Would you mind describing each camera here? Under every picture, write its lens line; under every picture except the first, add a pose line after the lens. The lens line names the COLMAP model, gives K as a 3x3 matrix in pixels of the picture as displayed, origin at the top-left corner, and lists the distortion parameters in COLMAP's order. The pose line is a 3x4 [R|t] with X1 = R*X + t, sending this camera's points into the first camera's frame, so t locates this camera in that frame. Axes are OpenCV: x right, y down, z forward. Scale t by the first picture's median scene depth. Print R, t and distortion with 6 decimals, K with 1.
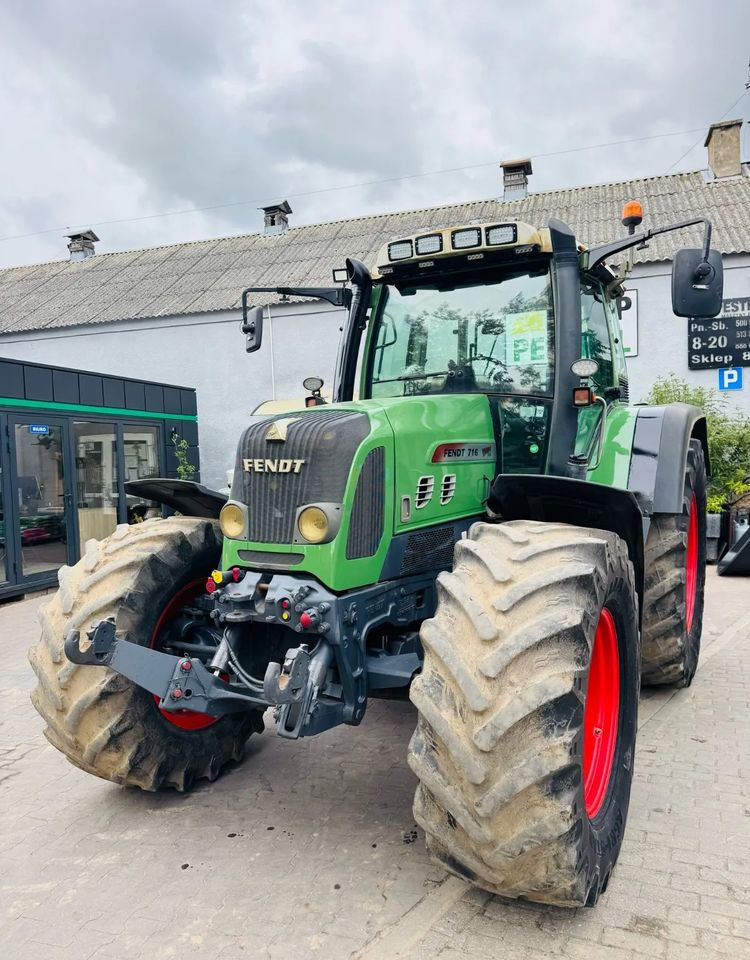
lens RADIAL K [[714.2, 0, 370.5], [0, 714.2, 491.6], [0, 0, 1]] dist [0.044225, -0.051596]
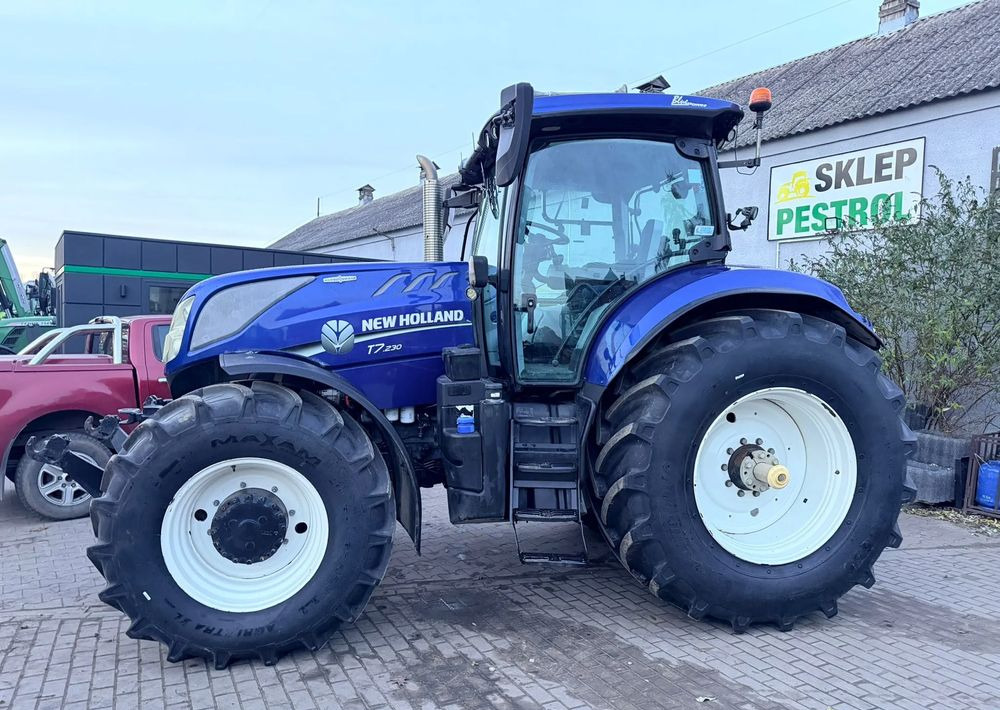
lens RADIAL K [[716.2, 0, 496.2], [0, 716.2, 355.9], [0, 0, 1]] dist [0.028438, -0.024766]
pose [[0.794341, 0.067644, -0.603694, 0.502058], [-0.073240, 0.997196, 0.015366, -0.030993], [0.603041, 0.032009, 0.797068, 0.135489]]
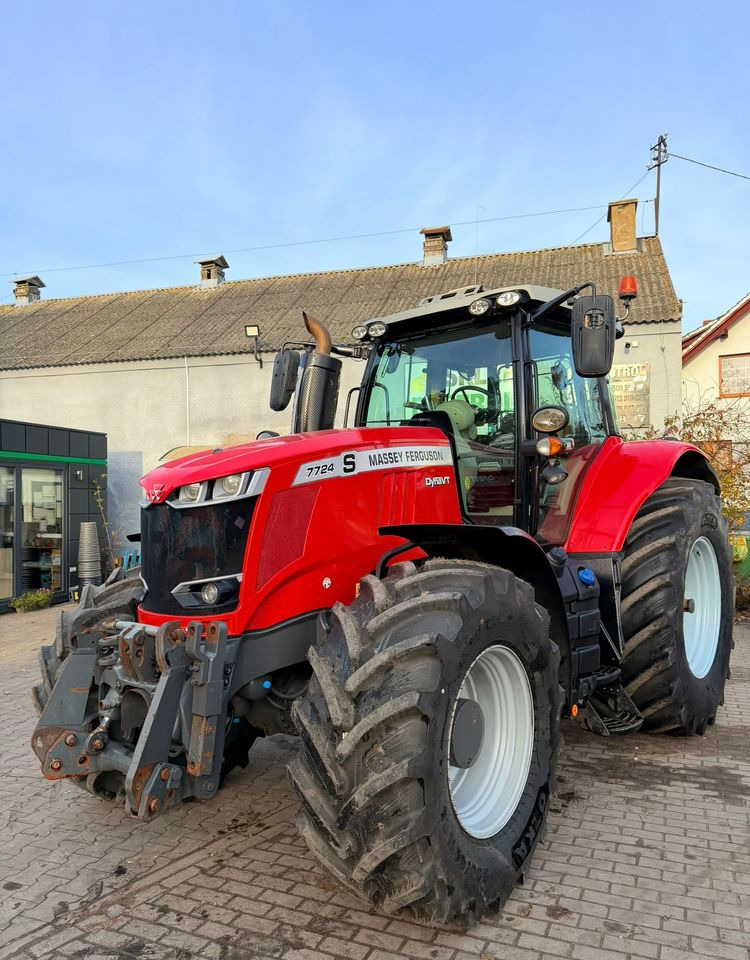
lens RADIAL K [[714.2, 0, 375.0], [0, 714.2, 479.2], [0, 0, 1]] dist [0.044225, -0.051596]
pose [[0.999389, 0.025548, 0.023864, 0.134359], [-0.023693, 0.996900, -0.075023, -0.011910], [-0.025707, 0.074411, 0.996896, -0.036117]]
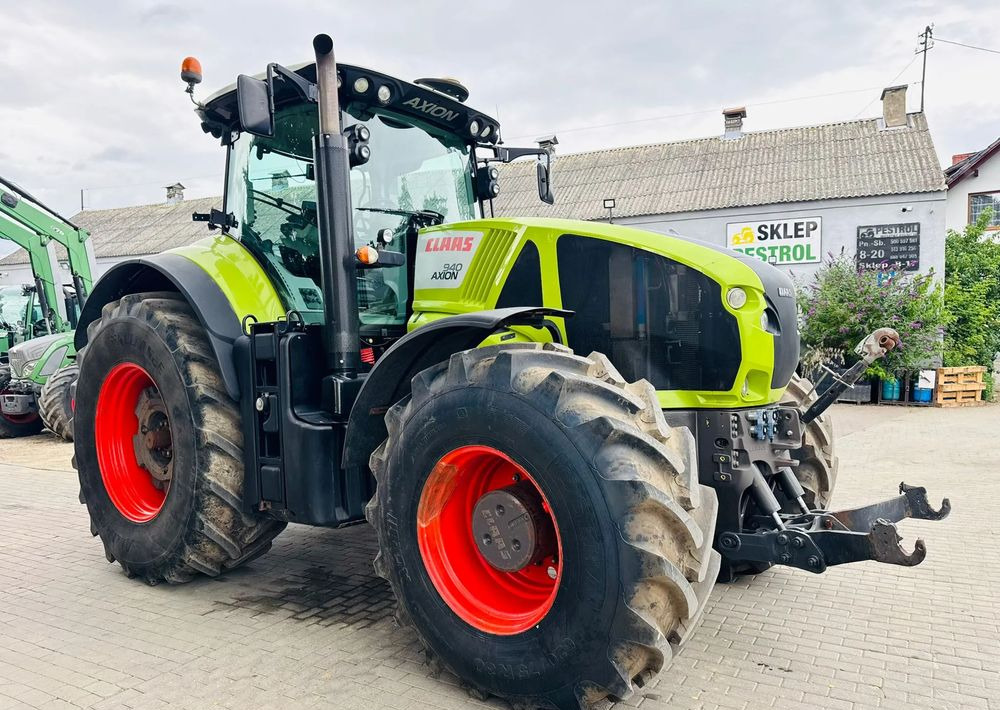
lens RADIAL K [[716.2, 0, 496.1], [0, 716.2, 363.3], [0, 0, 1]] dist [0.028438, -0.024766]
pose [[0.995266, 0.020698, -0.094955, -0.142264], [-0.020340, 0.999782, 0.004744, 0.021761], [0.095033, -0.002790, 0.995470, -0.523410]]
